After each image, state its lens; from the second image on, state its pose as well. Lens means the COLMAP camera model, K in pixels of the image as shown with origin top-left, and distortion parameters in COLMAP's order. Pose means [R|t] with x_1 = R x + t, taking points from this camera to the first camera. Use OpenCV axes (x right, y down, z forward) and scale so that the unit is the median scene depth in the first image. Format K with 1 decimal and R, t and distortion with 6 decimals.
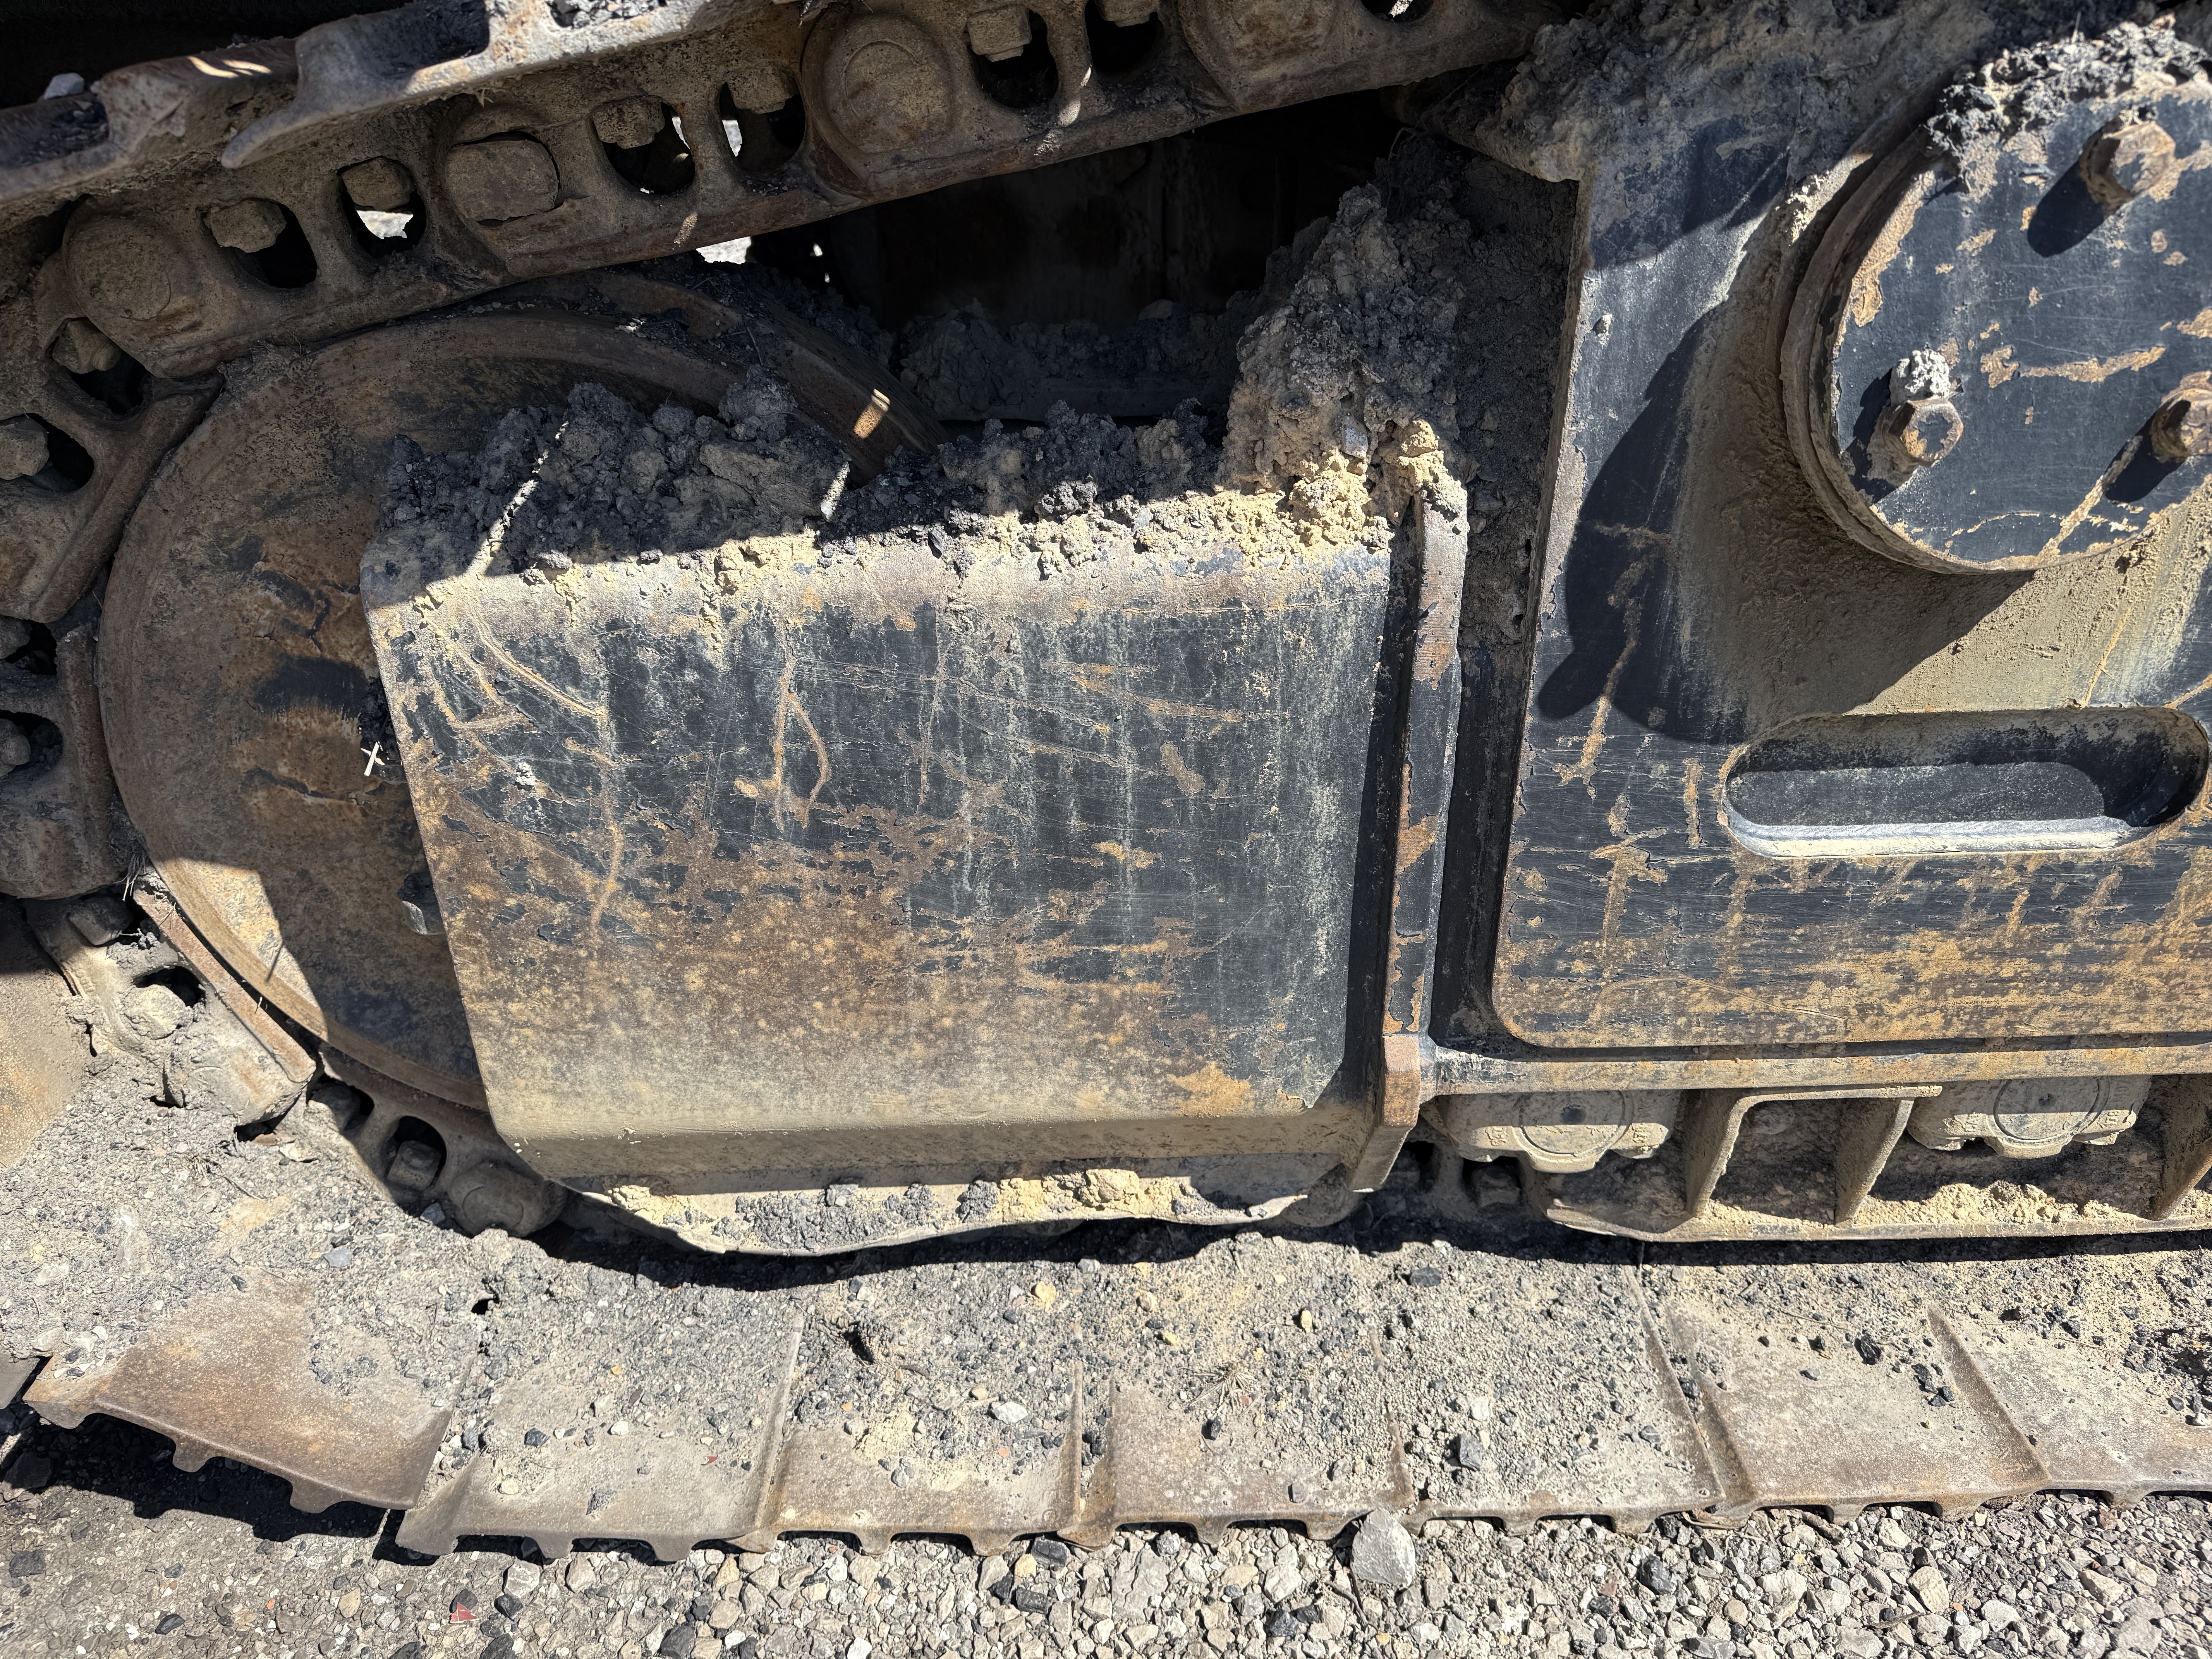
lens RADIAL K [[1541.6, 0, 1106.0], [0, 1541.6, 829.5], [0, 0, 1]] dist [0.114603, -0.169036]
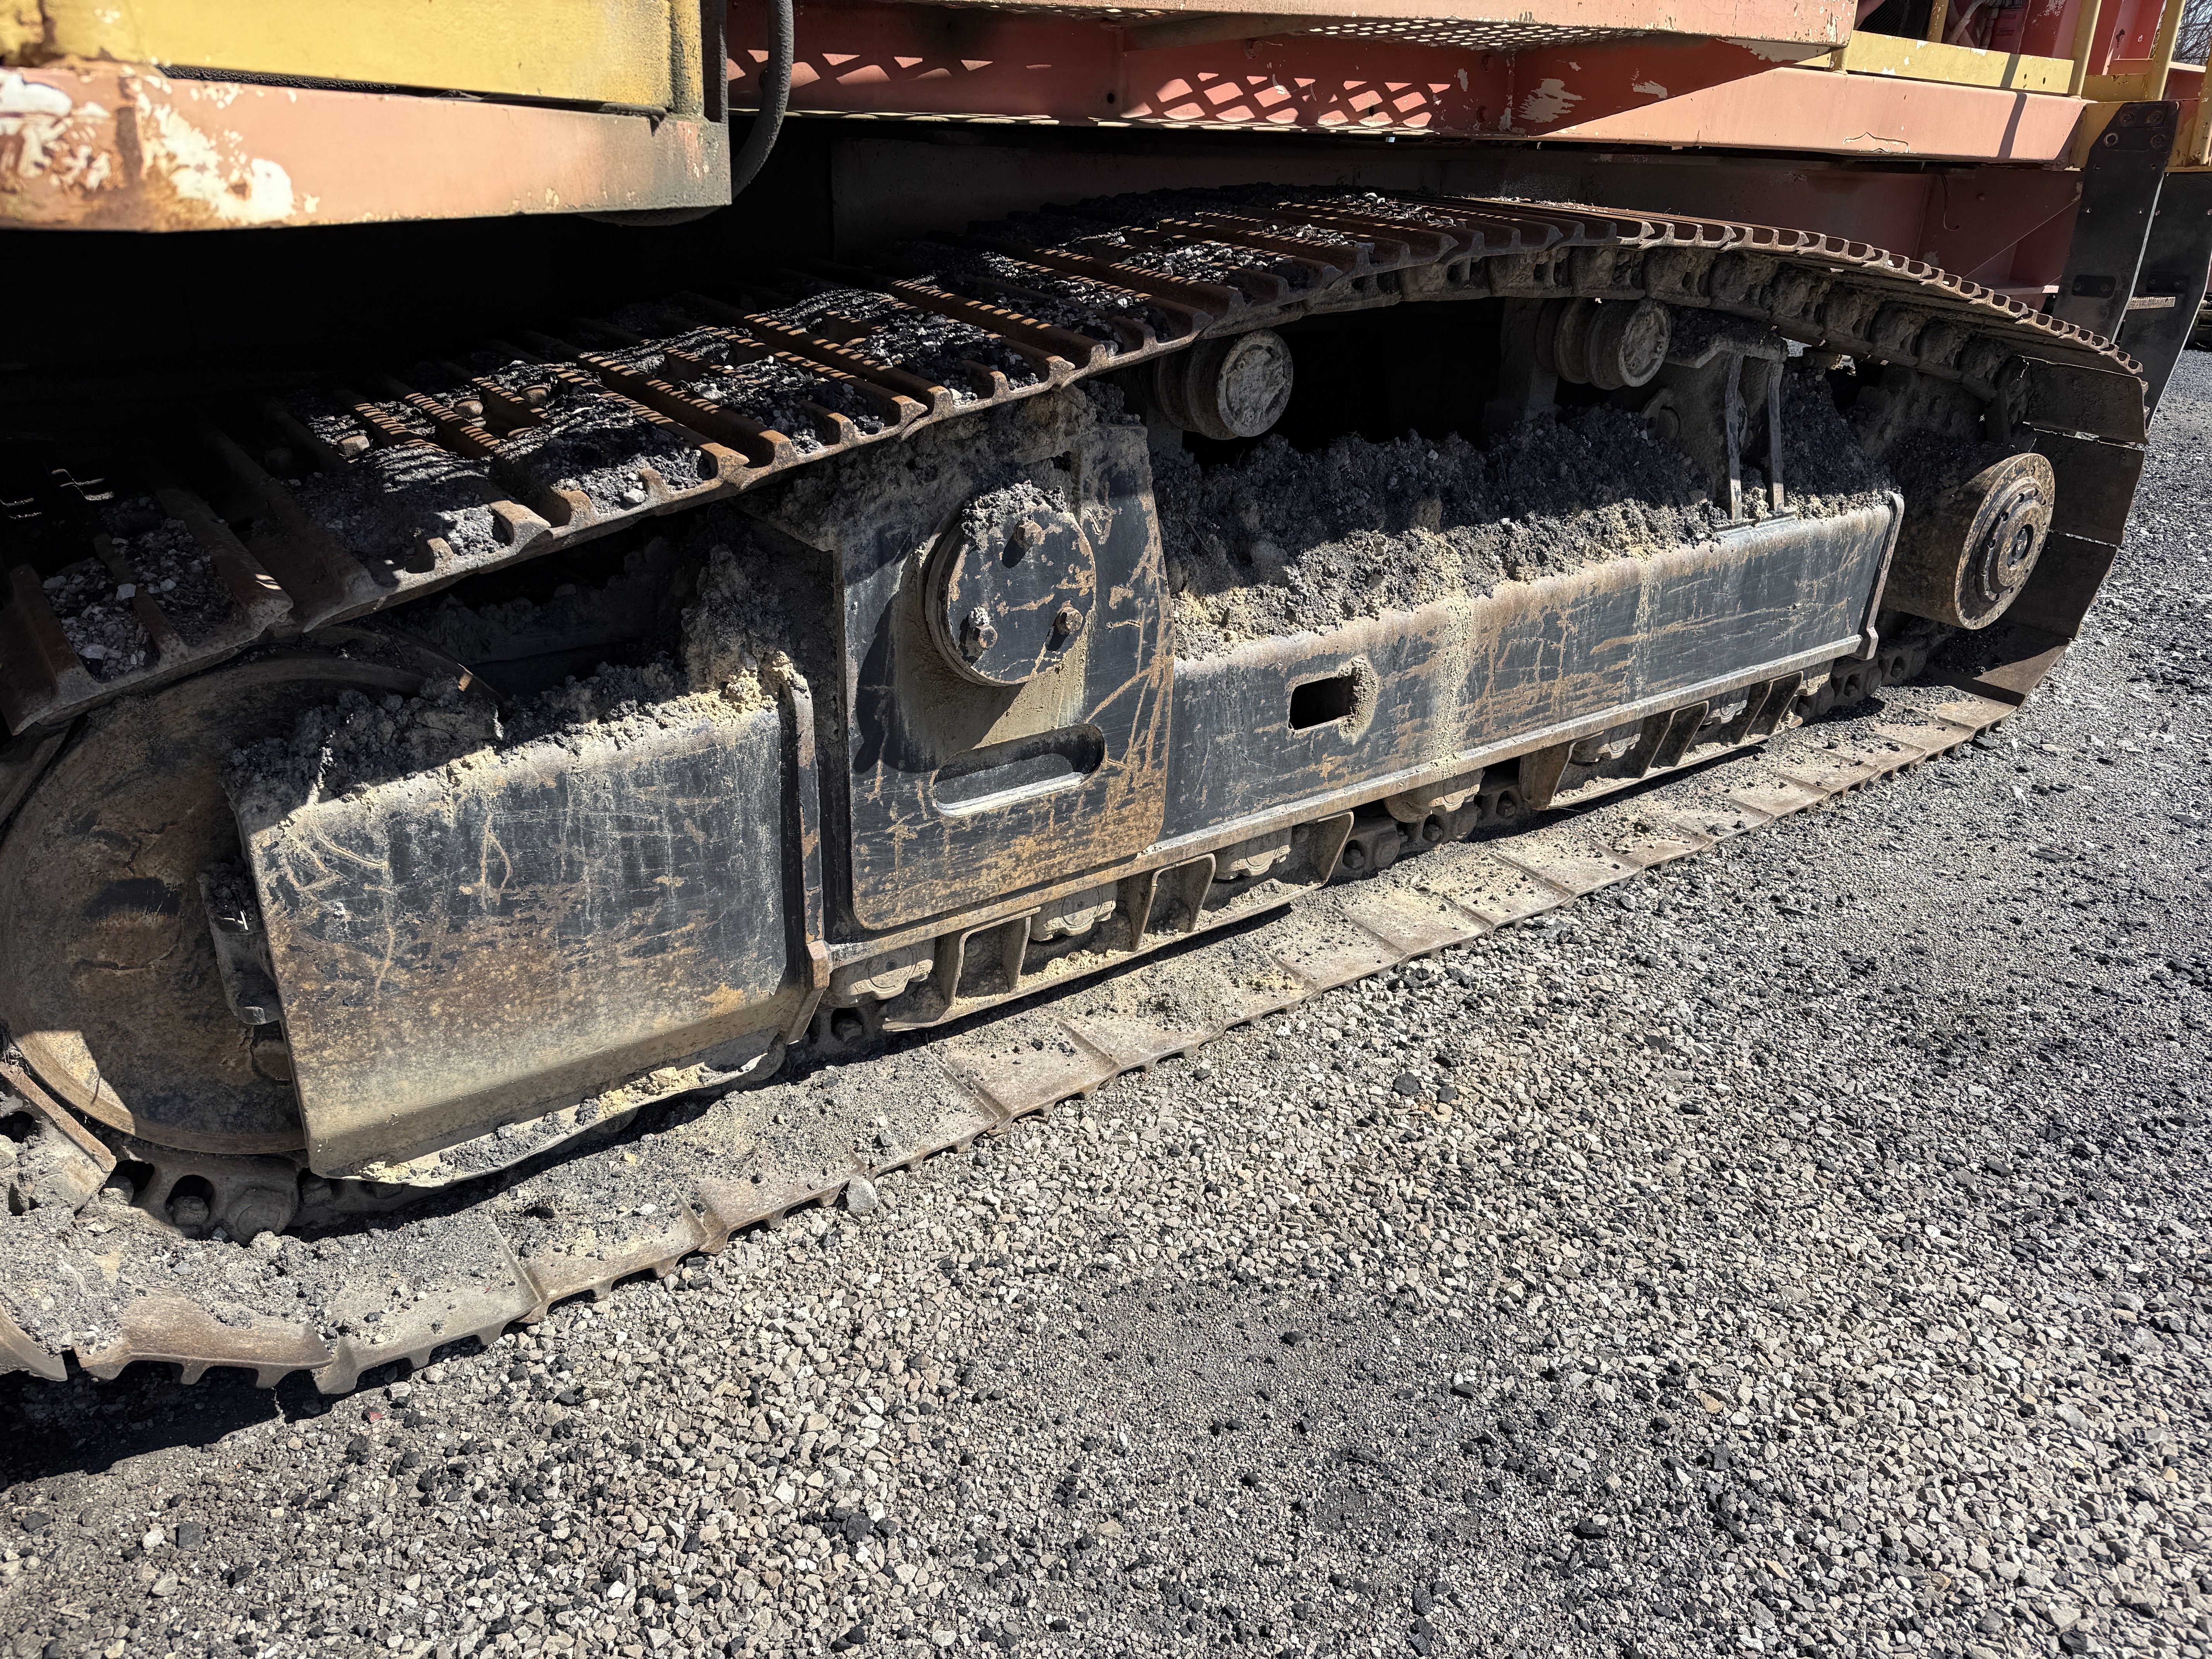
lens RADIAL K [[1539.7, 0, 1106.0], [0, 1539.7, 829.5], [0, 0, 1]] dist [0.007198, -0.100691]
pose [[0.807569, -0.199532, 0.554995, -0.595926], [0.223420, 0.974396, 0.025218, 0.026223], [-0.545817, 0.103631, 0.831471, -0.895942]]
